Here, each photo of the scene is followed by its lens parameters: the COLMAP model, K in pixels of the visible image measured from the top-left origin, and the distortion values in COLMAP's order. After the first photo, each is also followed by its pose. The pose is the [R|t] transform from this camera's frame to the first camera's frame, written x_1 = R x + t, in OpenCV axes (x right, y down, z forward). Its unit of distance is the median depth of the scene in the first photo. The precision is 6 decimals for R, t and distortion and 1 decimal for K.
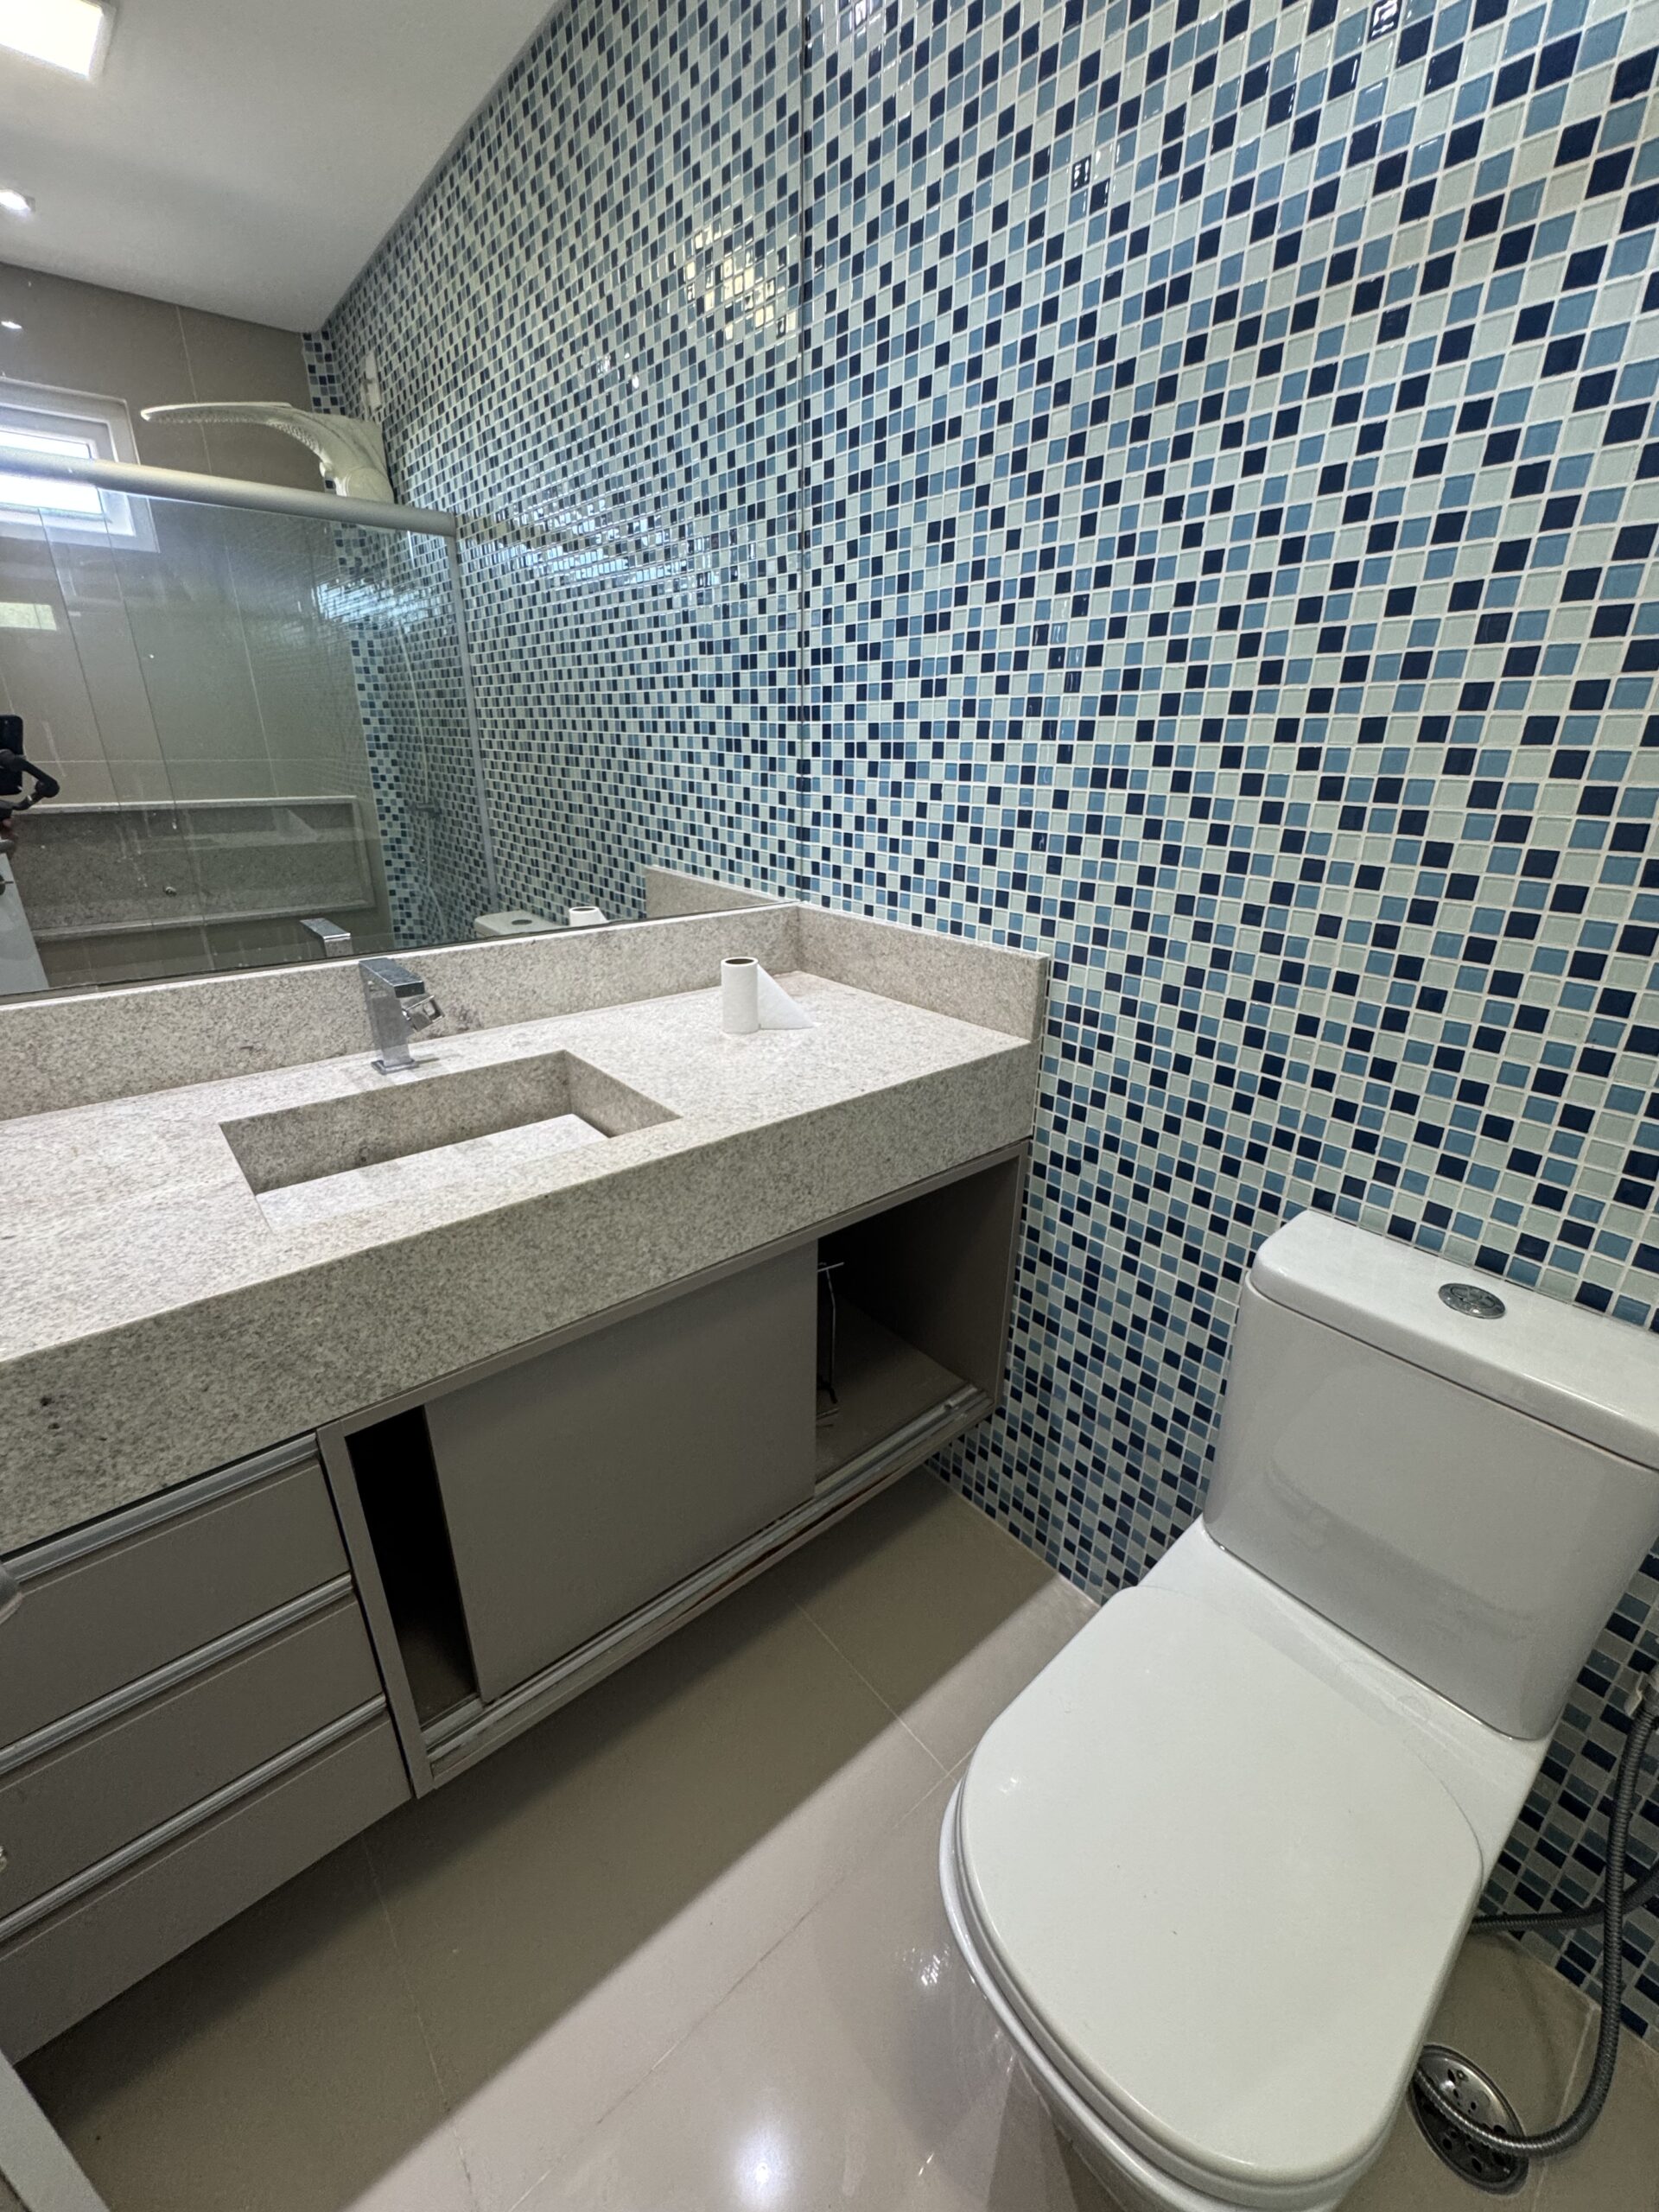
lens RADIAL K [[893.6, 0, 838.8], [0, 893.6, 1103.1], [0, 0, 1]] dist [-0.004597, 0.000790]
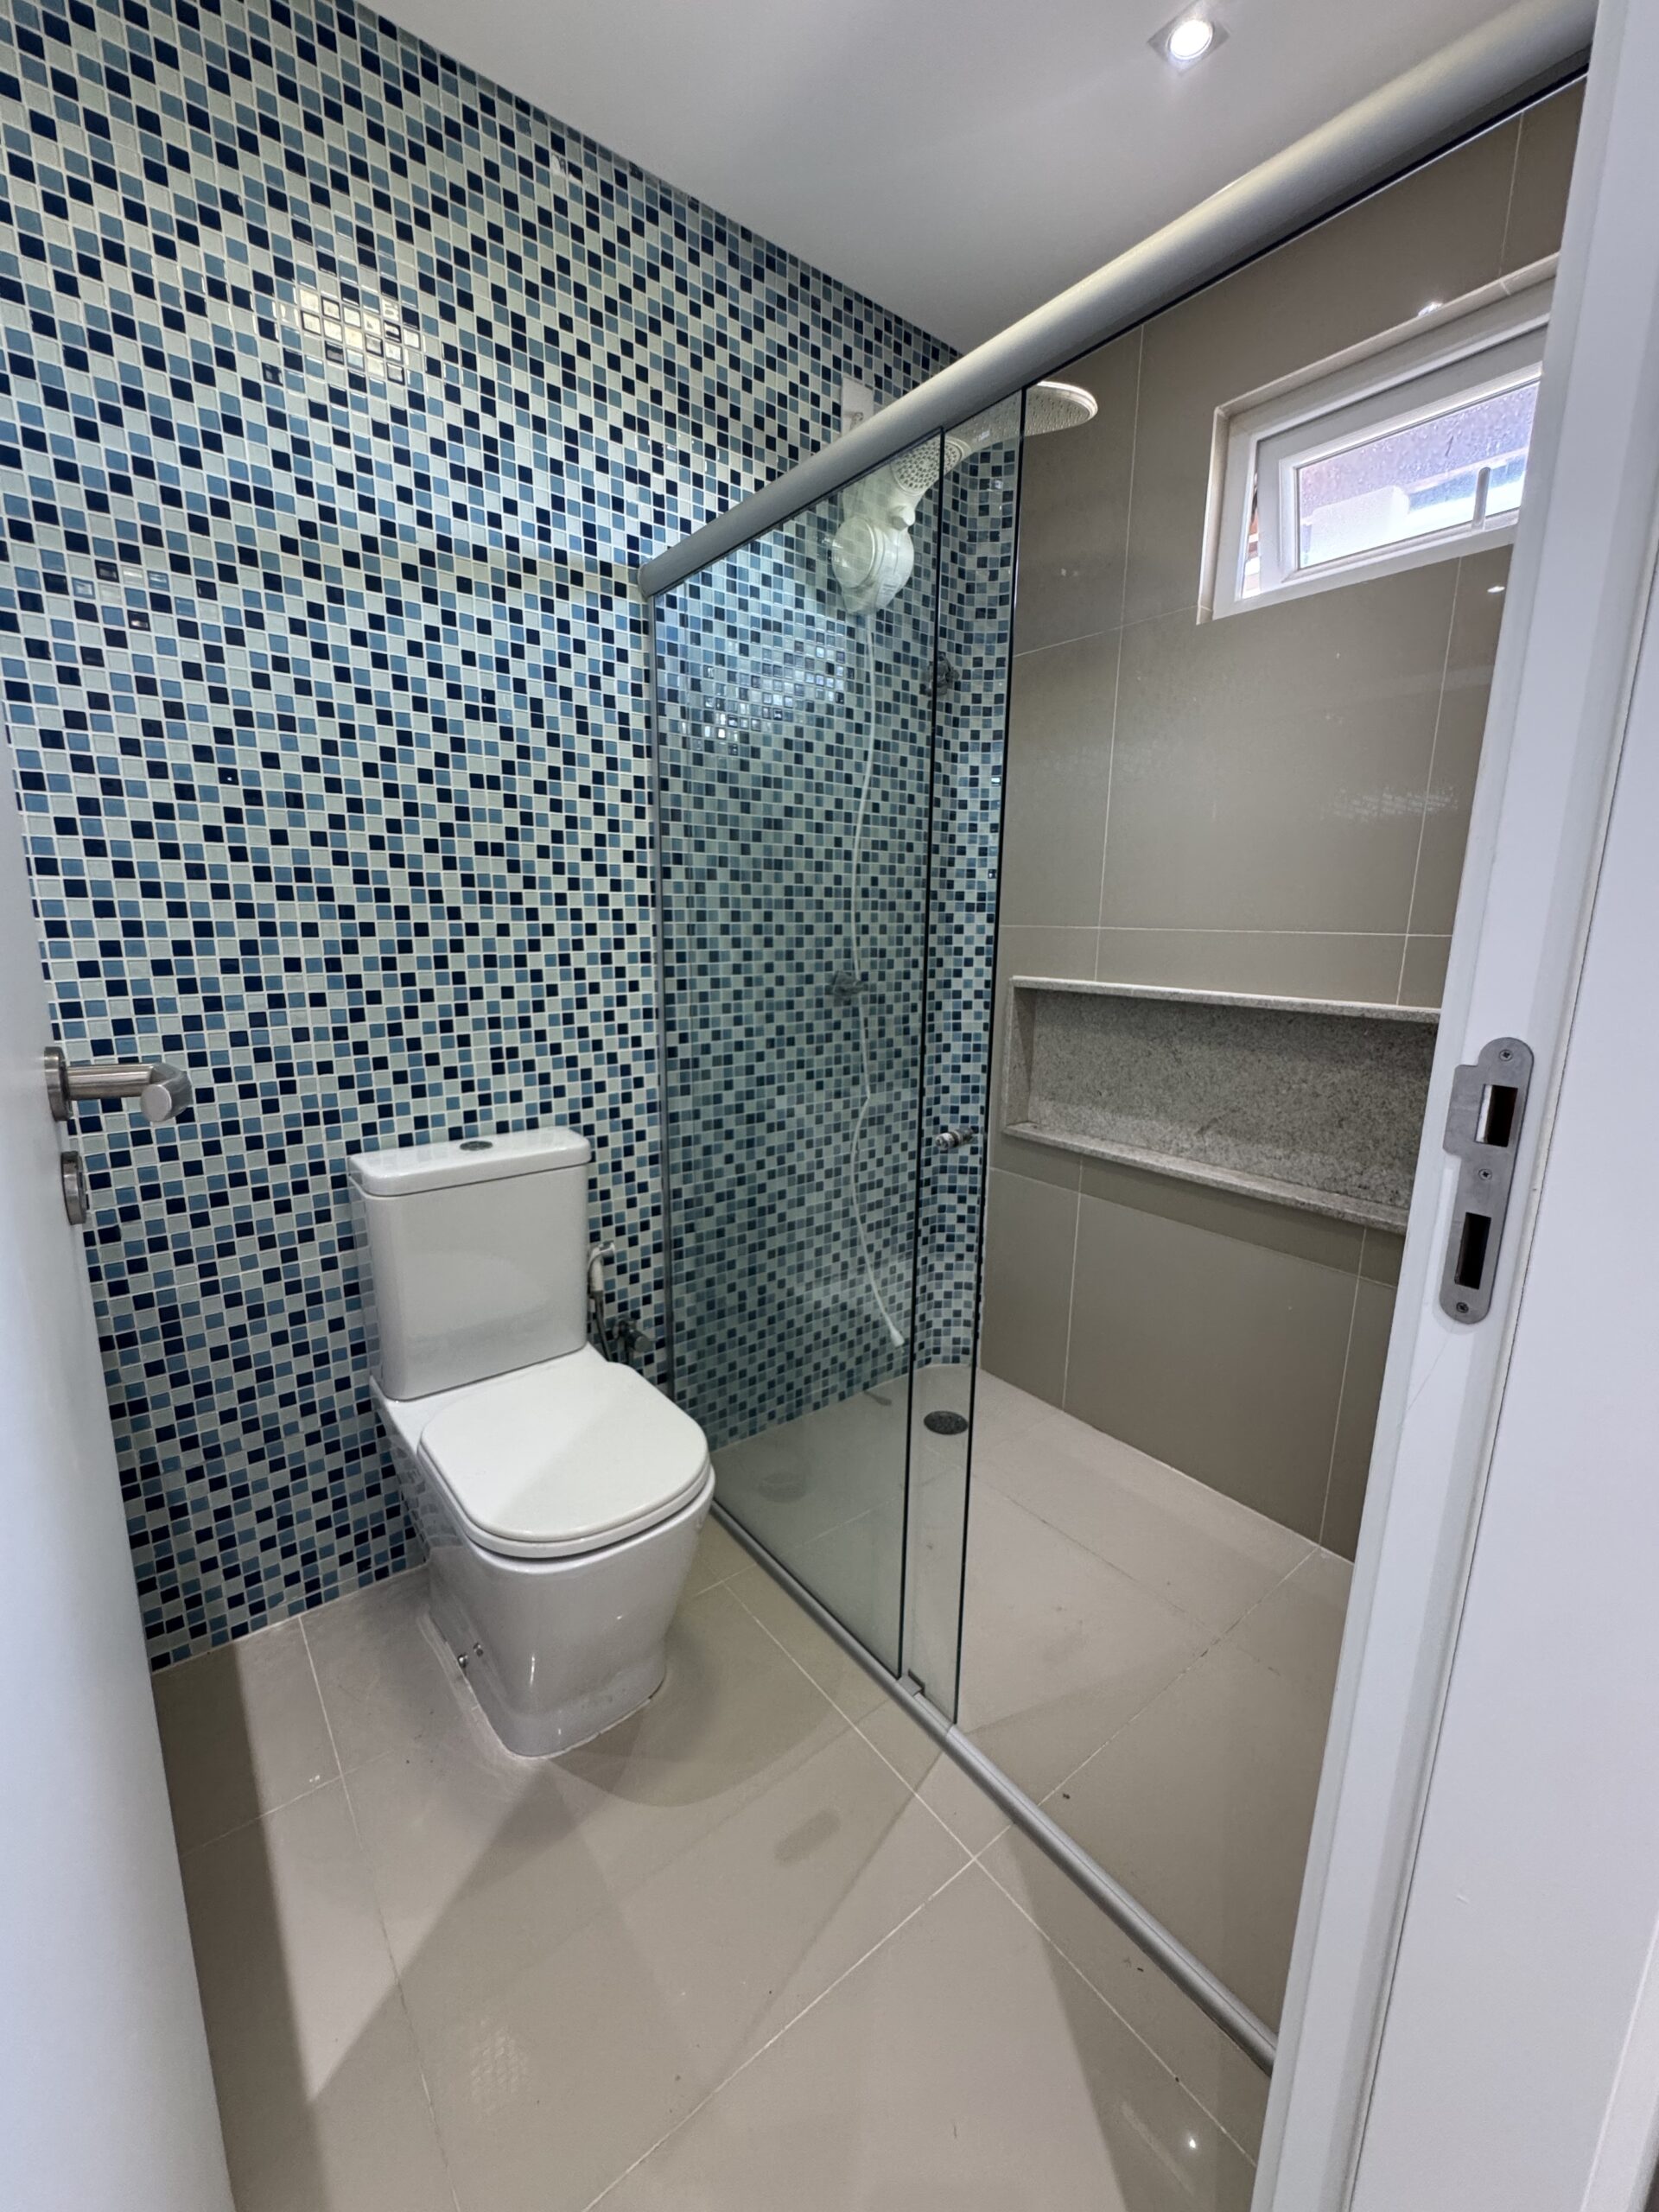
lens RADIAL K [[893.6, 0, 825.9], [0, 893.6, 1105.4], [0, 0, 1]] dist [-0.004597, 0.000790]
pose [[0.037719, -0.212274, 0.976482, -0.926938], [0.368153, 0.911396, 0.183905, 0.068533], [-0.929000, 0.352558, 0.112526, 0.098833]]
